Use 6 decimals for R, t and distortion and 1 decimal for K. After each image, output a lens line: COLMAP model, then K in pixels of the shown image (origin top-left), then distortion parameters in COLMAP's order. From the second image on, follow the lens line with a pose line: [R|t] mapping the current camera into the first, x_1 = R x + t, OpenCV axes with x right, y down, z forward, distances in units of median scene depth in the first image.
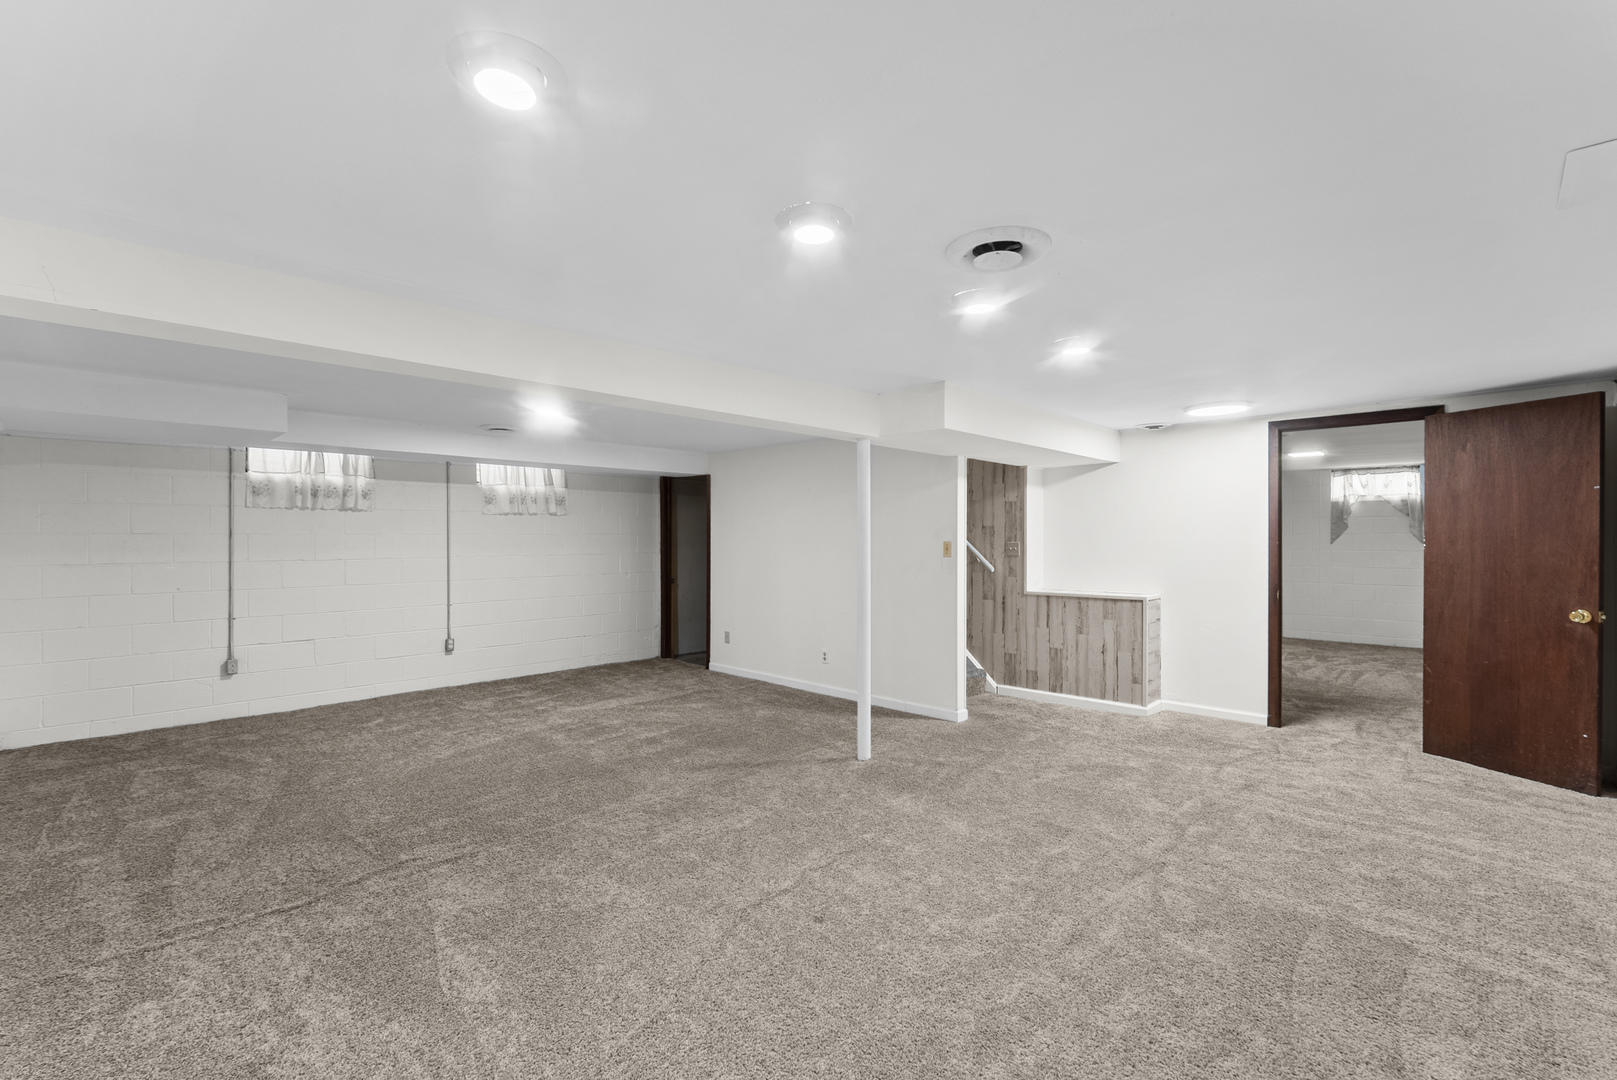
lens RADIAL K [[666.6, 0, 812.6], [0, 666.6, 538.5], [0, 0, 1]] dist [0.002889, -0.000064]
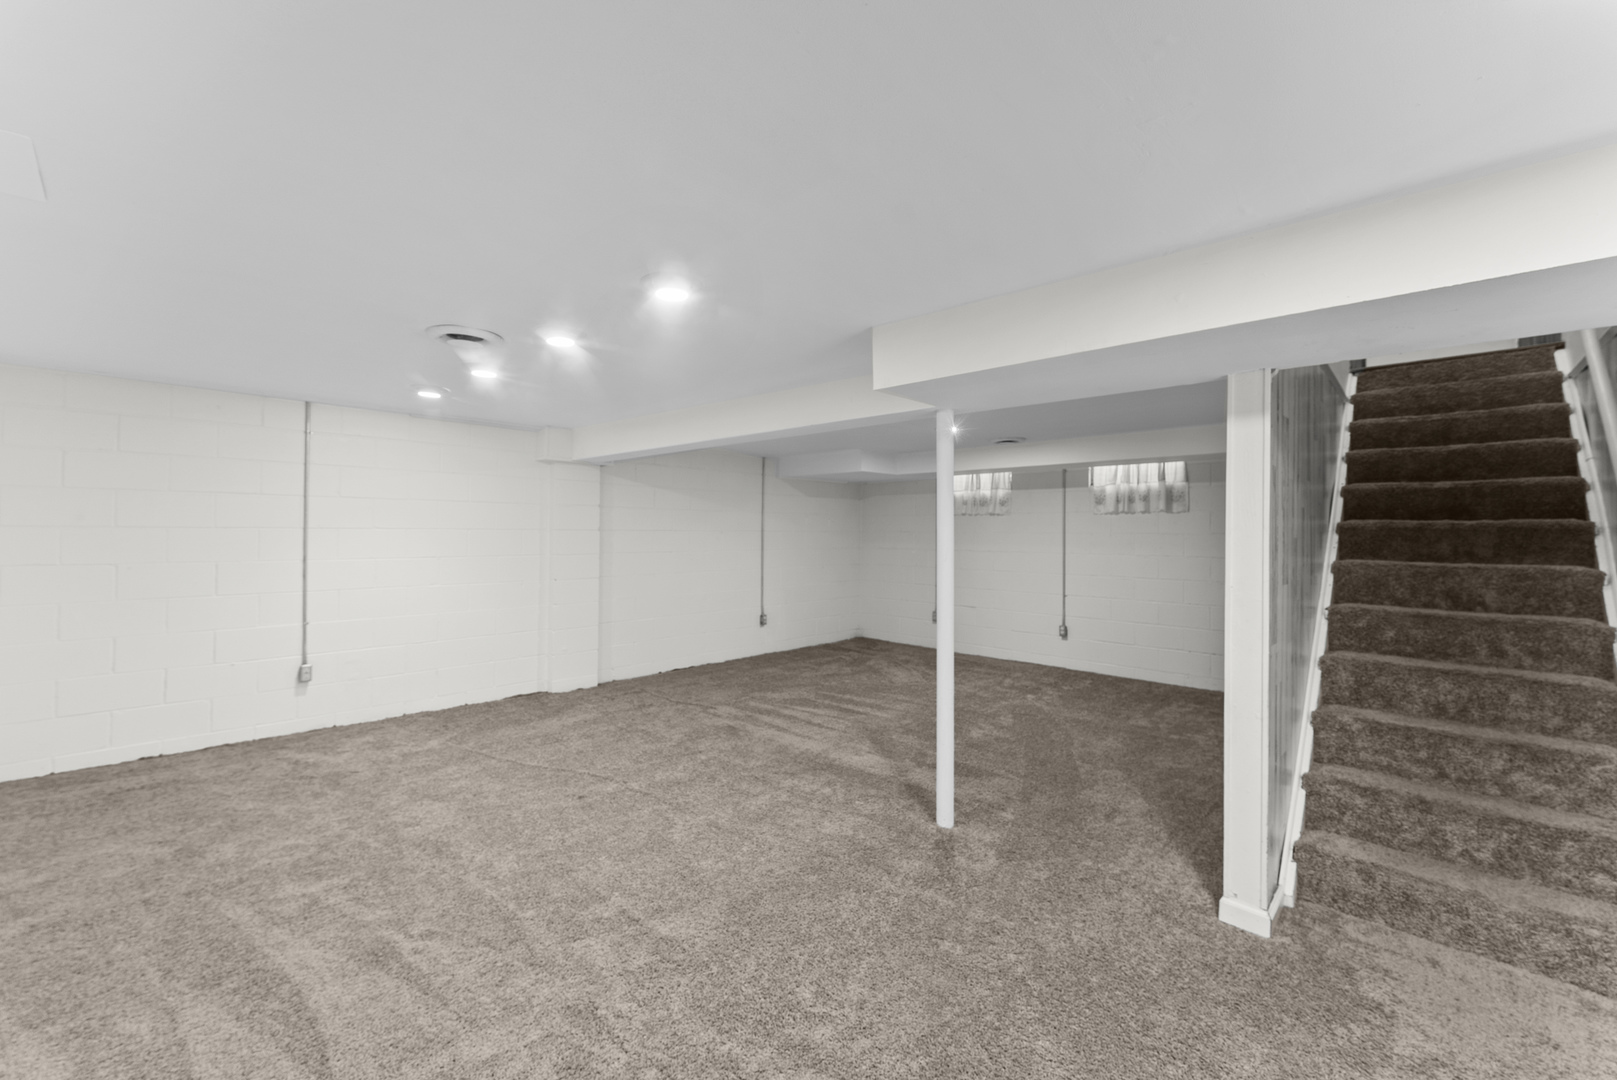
lens RADIAL K [[666.6, 0, 814.1], [0, 666.6, 535.6], [0, 0, 1]] dist [0.002889, -0.000064]
pose [[0.065240, 0.003759, -0.997863, 0.553208], [-0.008602, 0.999958, 0.003205, -0.002181], [0.997833, 0.008375, 0.065270, 0.504126]]
